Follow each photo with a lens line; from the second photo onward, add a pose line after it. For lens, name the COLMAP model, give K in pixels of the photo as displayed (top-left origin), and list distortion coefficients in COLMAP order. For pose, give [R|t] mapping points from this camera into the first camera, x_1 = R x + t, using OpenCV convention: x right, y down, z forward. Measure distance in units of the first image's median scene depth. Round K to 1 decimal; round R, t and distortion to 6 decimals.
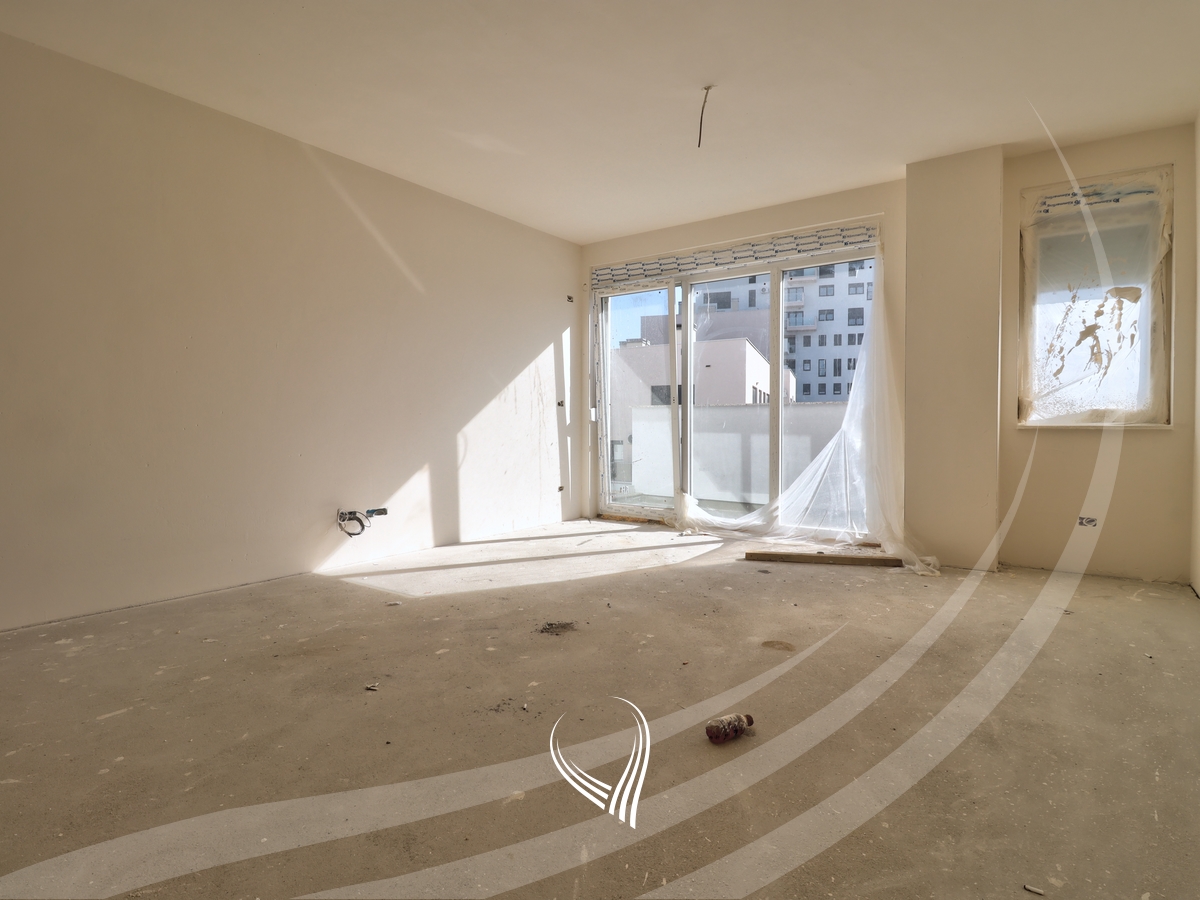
lens RADIAL K [[590.6, 0, 600.0], [0, 590.6, 450.0], [0, 0, 1]] dist [0.002774, -0.010833]
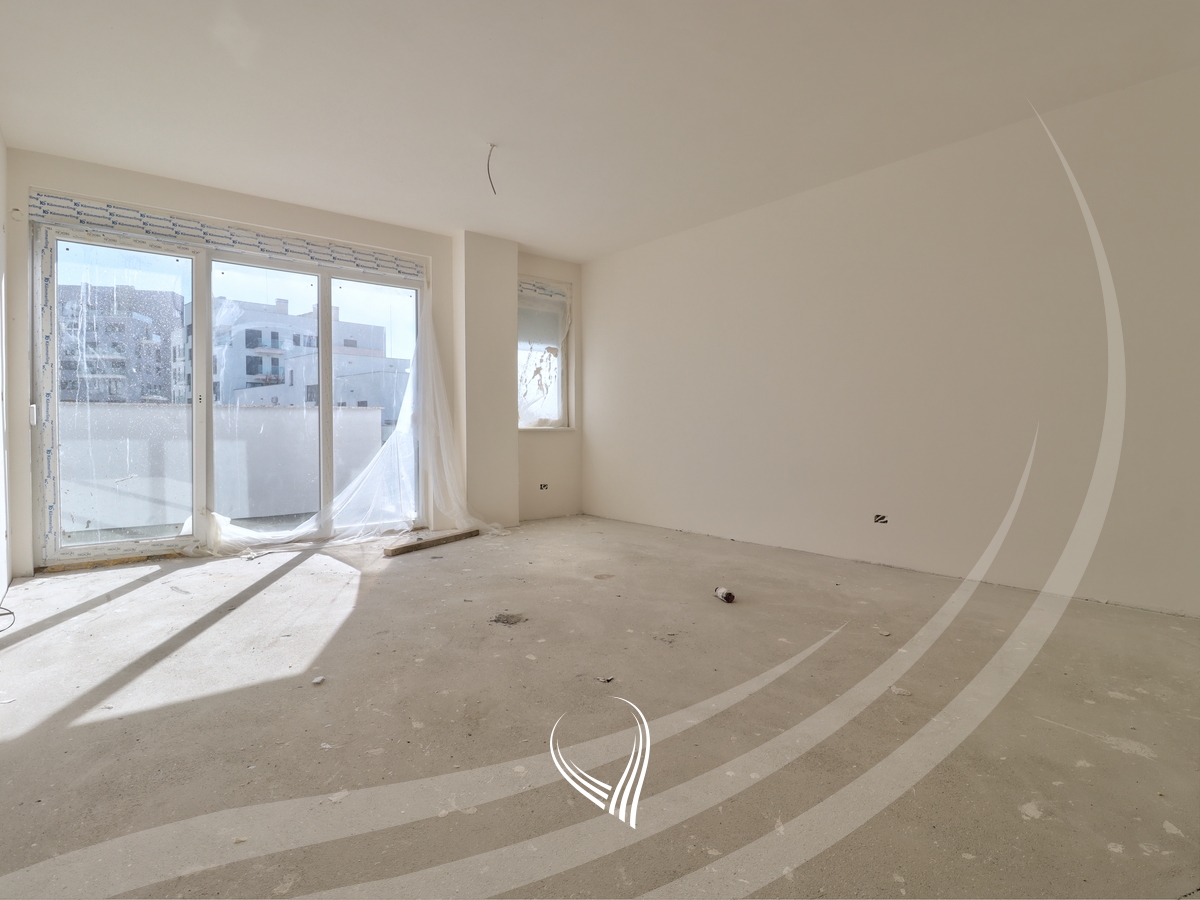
lens RADIAL K [[590.6, 0, 600.0], [0, 590.6, 450.0], [0, 0, 1]] dist [0.002774, -0.010833]
pose [[0.304028, -0.037248, 0.951935, -0.693842], [0.044947, 0.998683, 0.024722, -0.014711], [-0.951602, 0.035271, 0.305302, 0.344306]]
